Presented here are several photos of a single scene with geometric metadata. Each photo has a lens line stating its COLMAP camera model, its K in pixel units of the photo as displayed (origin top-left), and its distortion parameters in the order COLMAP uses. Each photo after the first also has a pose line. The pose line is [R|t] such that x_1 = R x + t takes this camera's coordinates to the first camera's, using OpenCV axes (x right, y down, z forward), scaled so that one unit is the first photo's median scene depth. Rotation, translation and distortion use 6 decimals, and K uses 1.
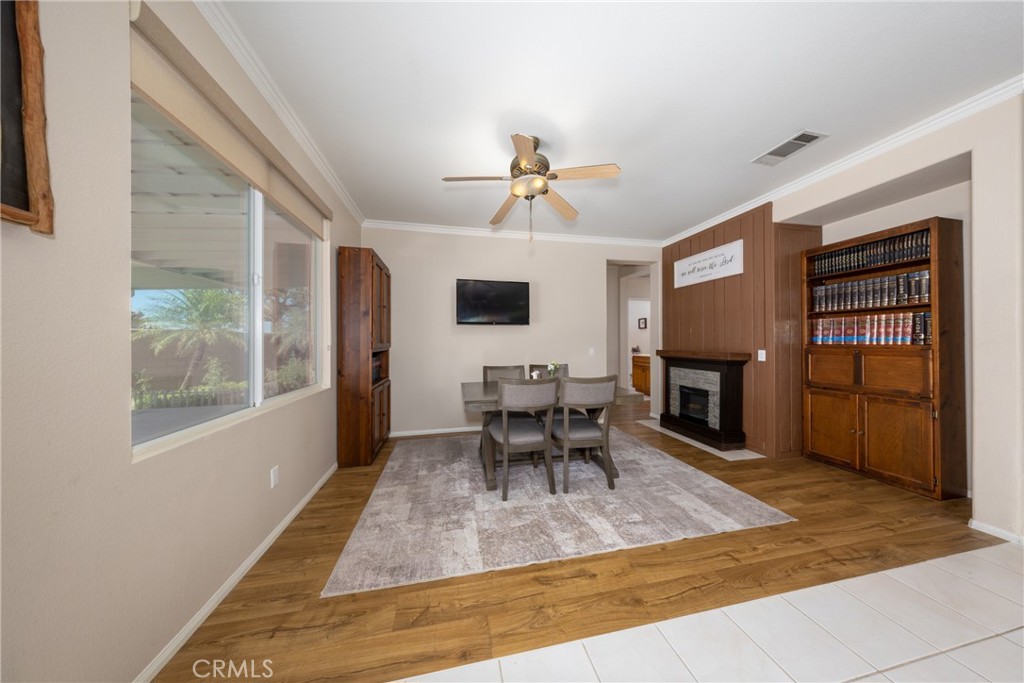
lens RADIAL K [[306.9, 0, 530.8], [0, 306.9, 340.2], [0, 0, 1]] dist [-0.004845, 0.000494]
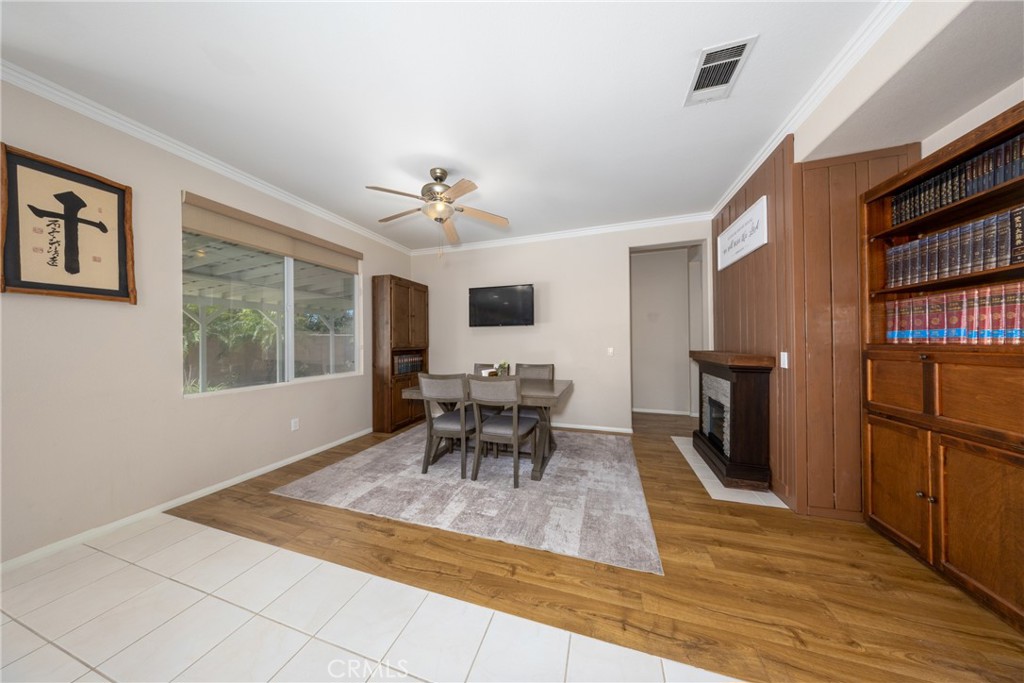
lens RADIAL K [[306.9, 0, 505.0], [0, 306.9, 339.5], [0, 0, 1]] dist [-0.004845, 0.000494]
pose [[0.857252, -0.010249, -0.514795, 0.706098], [0.011309, 0.999935, -0.001075, -0.002567], [0.514773, -0.004900, 0.857313, 0.108936]]
